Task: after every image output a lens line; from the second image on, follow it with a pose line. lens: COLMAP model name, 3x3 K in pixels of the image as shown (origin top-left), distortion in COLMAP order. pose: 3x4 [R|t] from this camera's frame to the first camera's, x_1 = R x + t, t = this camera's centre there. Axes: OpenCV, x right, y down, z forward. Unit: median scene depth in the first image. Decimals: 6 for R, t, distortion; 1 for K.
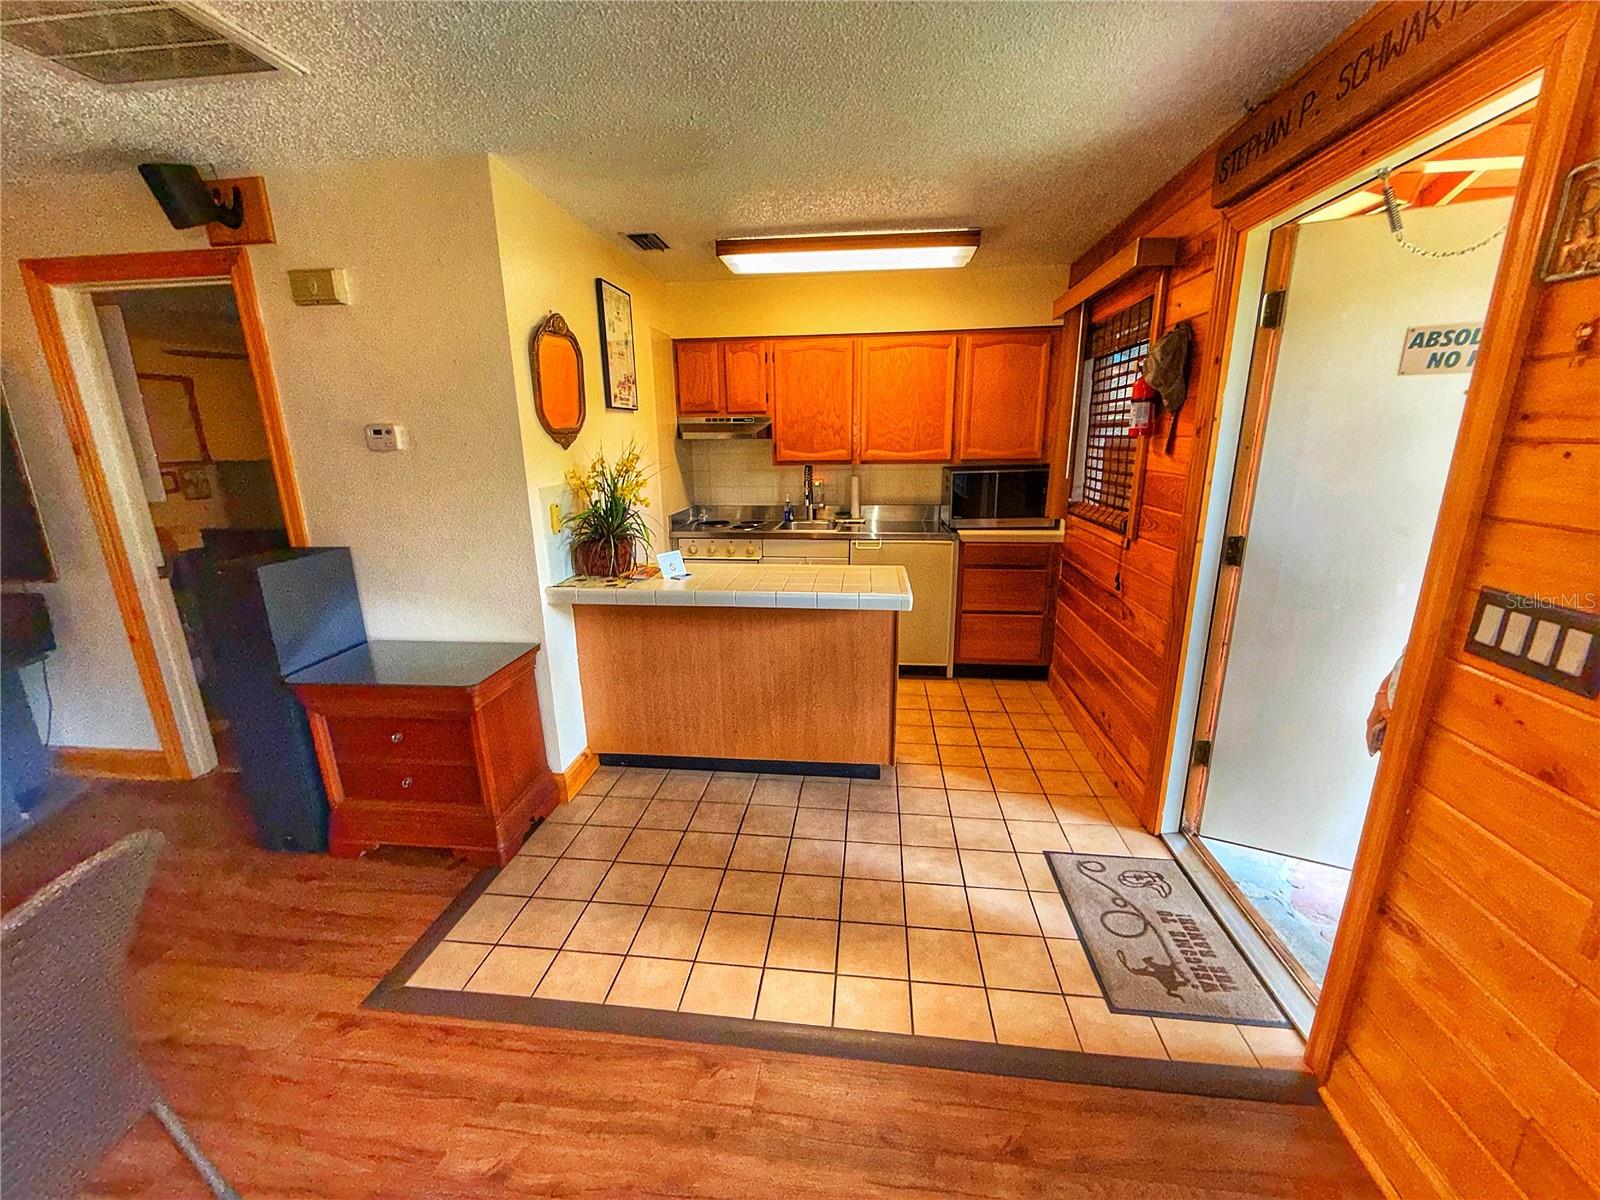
lens RADIAL K [[640.1, 0, 794.4], [0, 640.1, 599.7], [0, 0, 1]] dist [-0.001225, 0.000370]
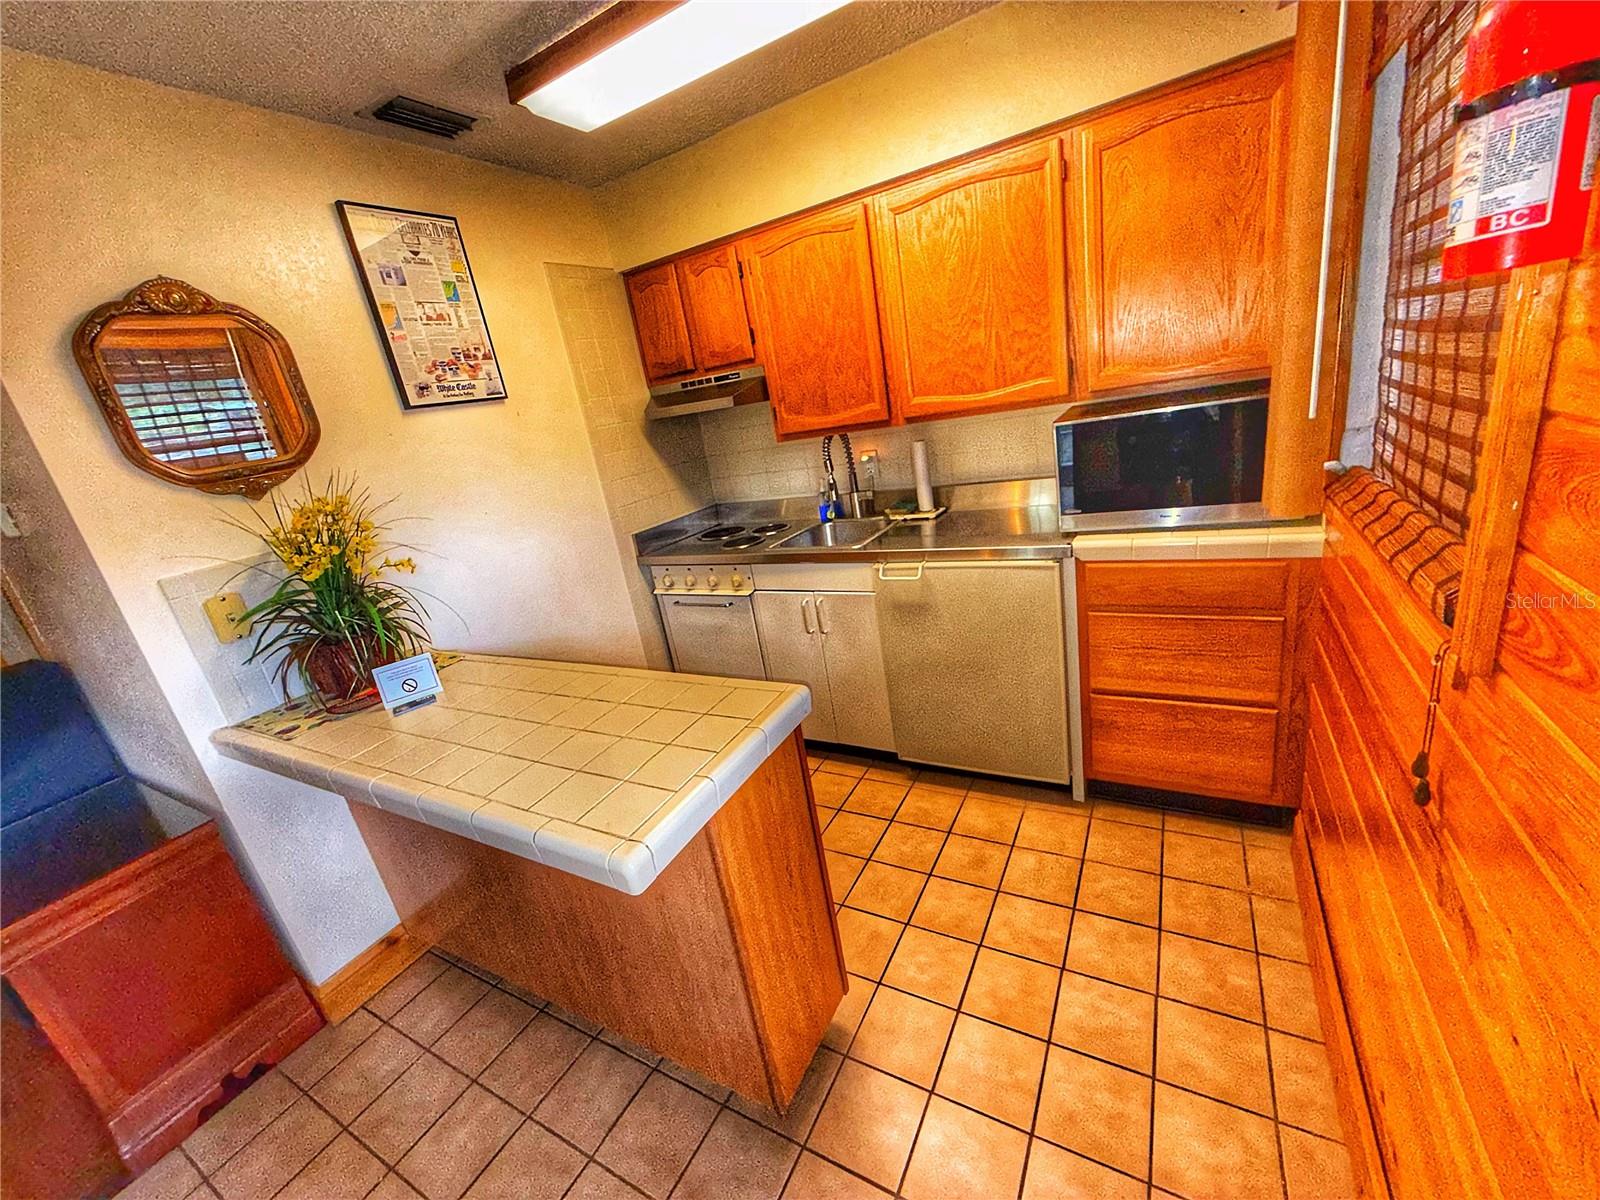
lens RADIAL K [[640.1, 0, 794.4], [0, 640.1, 599.7], [0, 0, 1]] dist [-0.001225, 0.000370]
pose [[0.911648, -0.013954, -0.410735, 0.255931], [0.051296, 0.995471, 0.080034, -0.108999], [0.407758, -0.094032, 0.908235, 0.433649]]
